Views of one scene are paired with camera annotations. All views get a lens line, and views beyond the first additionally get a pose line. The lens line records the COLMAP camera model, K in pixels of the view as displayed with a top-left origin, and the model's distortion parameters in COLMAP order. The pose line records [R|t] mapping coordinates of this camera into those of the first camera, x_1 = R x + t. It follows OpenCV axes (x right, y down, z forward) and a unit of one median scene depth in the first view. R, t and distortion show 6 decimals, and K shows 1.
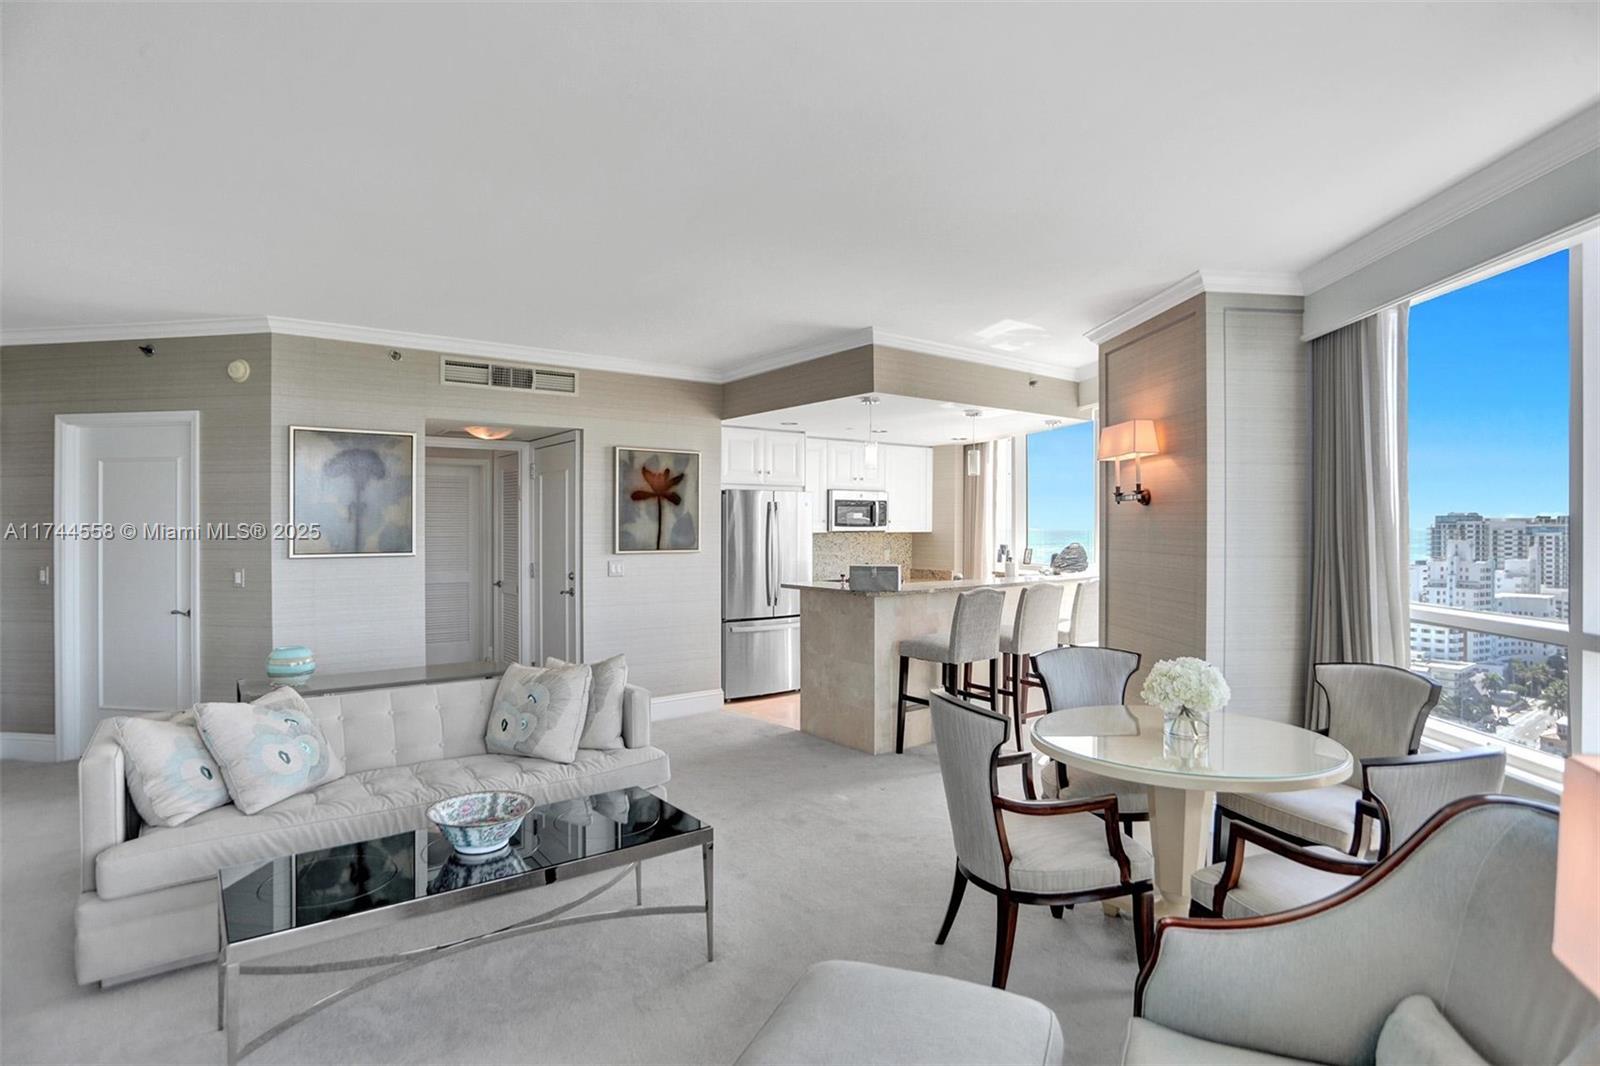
lens RADIAL K [[844.4, 0, 794.0], [0, 844.4, 516.4], [0, 0, 1]] dist [-0.059483, 0.035116]
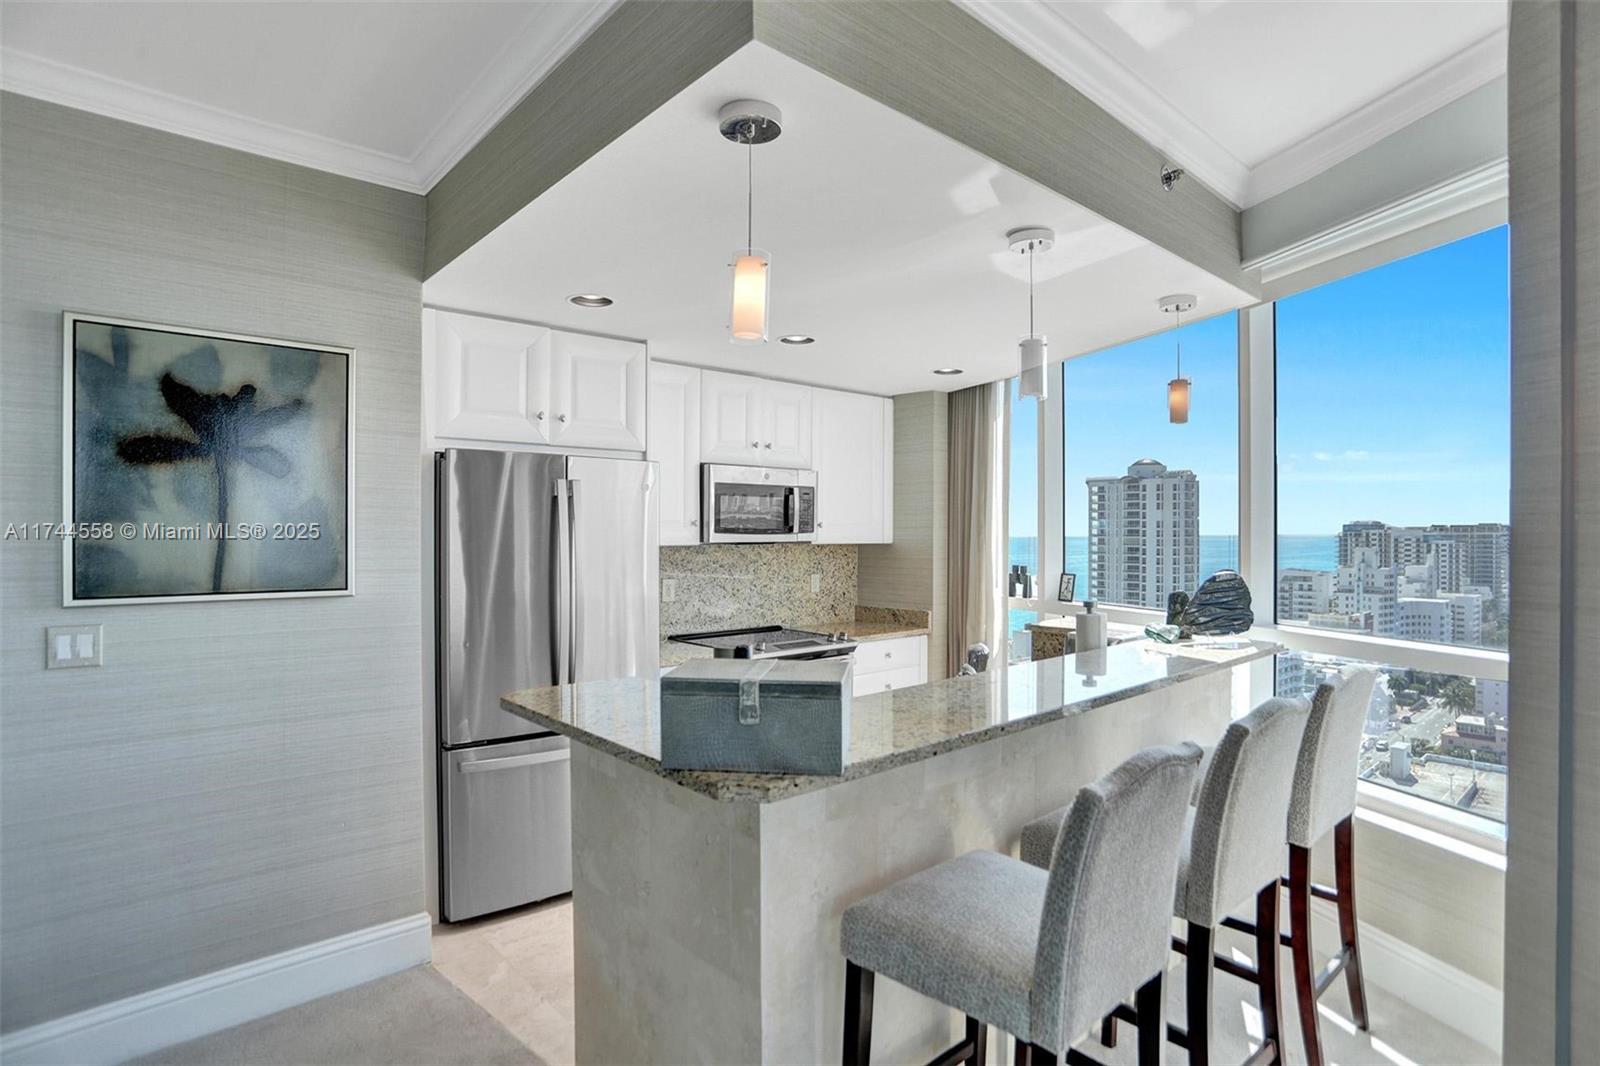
lens RADIAL K [[851.4, 0, 791.2], [0, 851.4, 537.3], [0, 0, 1]] dist [-0.073498, 0.038103]
pose [[0.997175, -0.000144, 0.075107, 0.069863], [-0.000999, 0.999884, 0.015180, 0.007763], [-0.075100, -0.015212, 0.997060, 0.586085]]
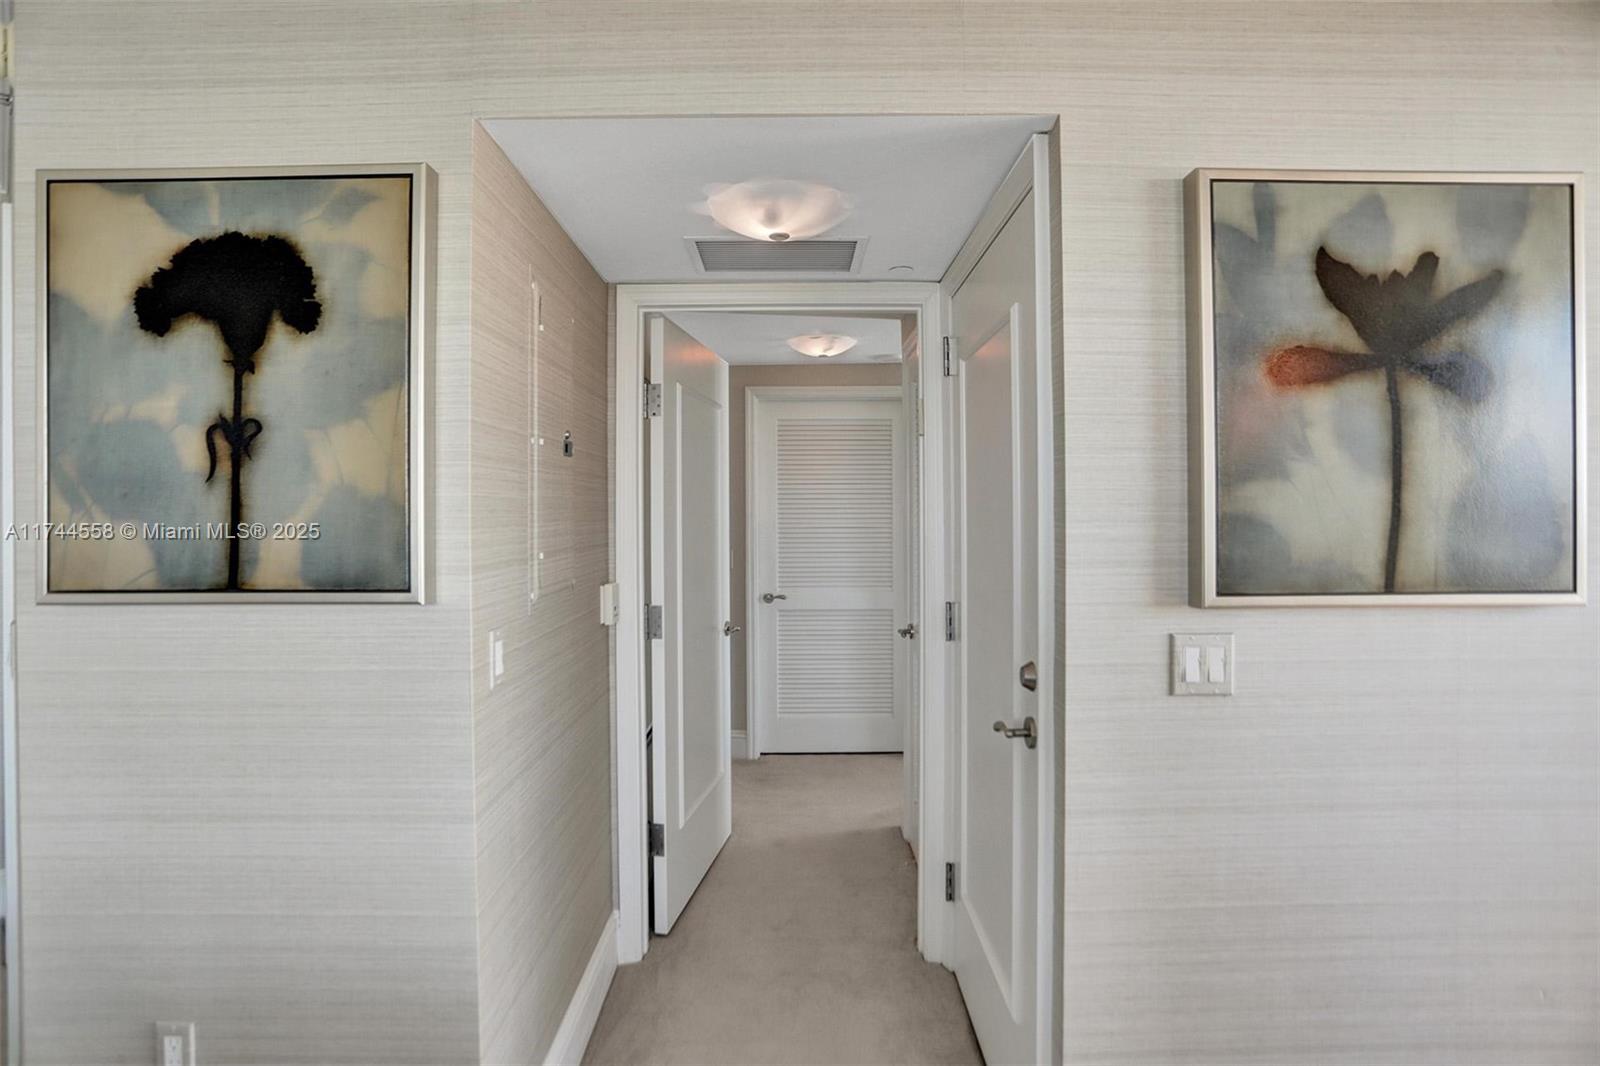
lens RADIAL K [[844.4, 0, 794.0], [0, 844.4, 516.4], [0, 0, 1]] dist [-0.059483, 0.035116]
pose [[0.807299, -0.004293, -0.590126, -0.154430], [0.012815, 0.999865, 0.010258, 0.013089], [0.590003, -0.015844, 0.807246, 0.690804]]
